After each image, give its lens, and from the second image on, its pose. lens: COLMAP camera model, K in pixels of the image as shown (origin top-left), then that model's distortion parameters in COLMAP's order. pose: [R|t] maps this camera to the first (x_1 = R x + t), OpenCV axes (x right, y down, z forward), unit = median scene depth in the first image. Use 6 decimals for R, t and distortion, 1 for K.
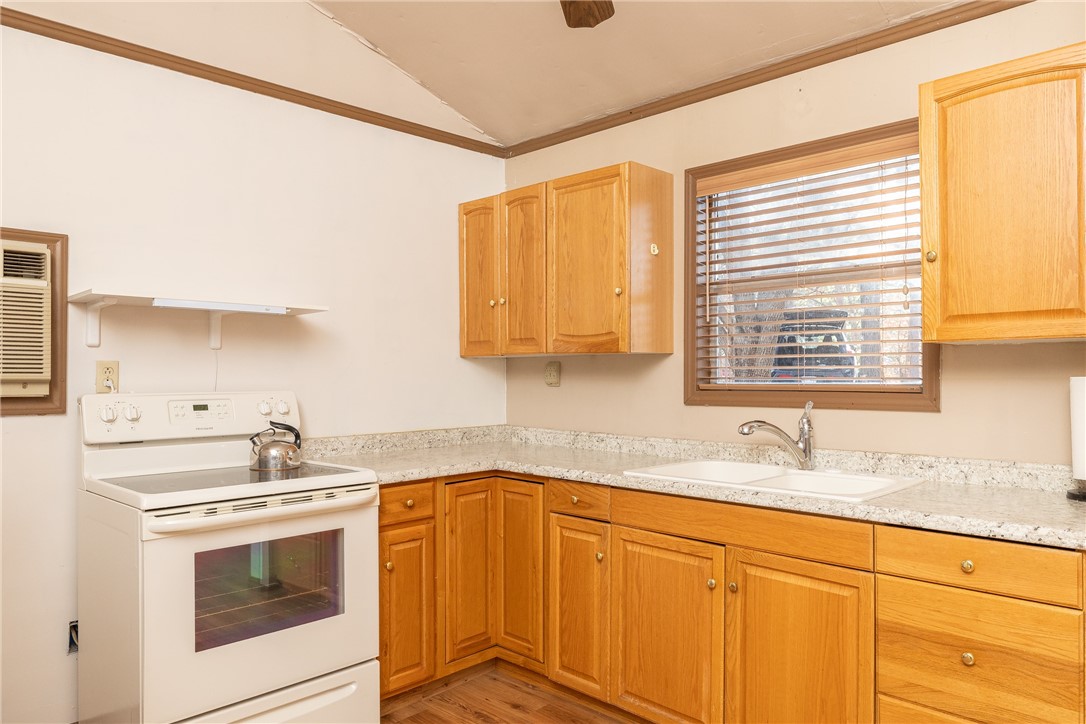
lens RADIAL K [[729.9, 0, 582.3], [0, 729.9, 384.3], [0, 0, 1]] dist [-0.000289, -0.000573]
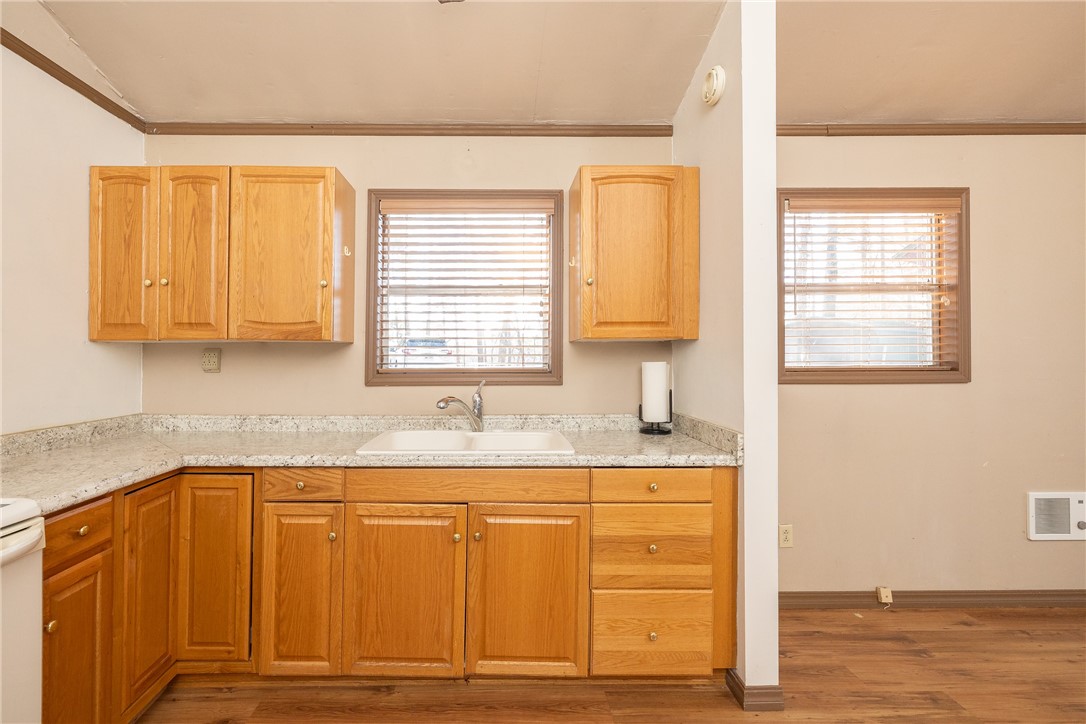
lens RADIAL K [[461.3, 0, 513.2], [0, 461.3, 359.3], [0, 0, 1]] dist [-0.001863, 0.001049]
pose [[0.734282, 0.001729, 0.678842, -0.223062], [0.009286, 0.999878, -0.012591, -0.004505], [-0.678781, 0.015549, 0.734176, 0.329667]]
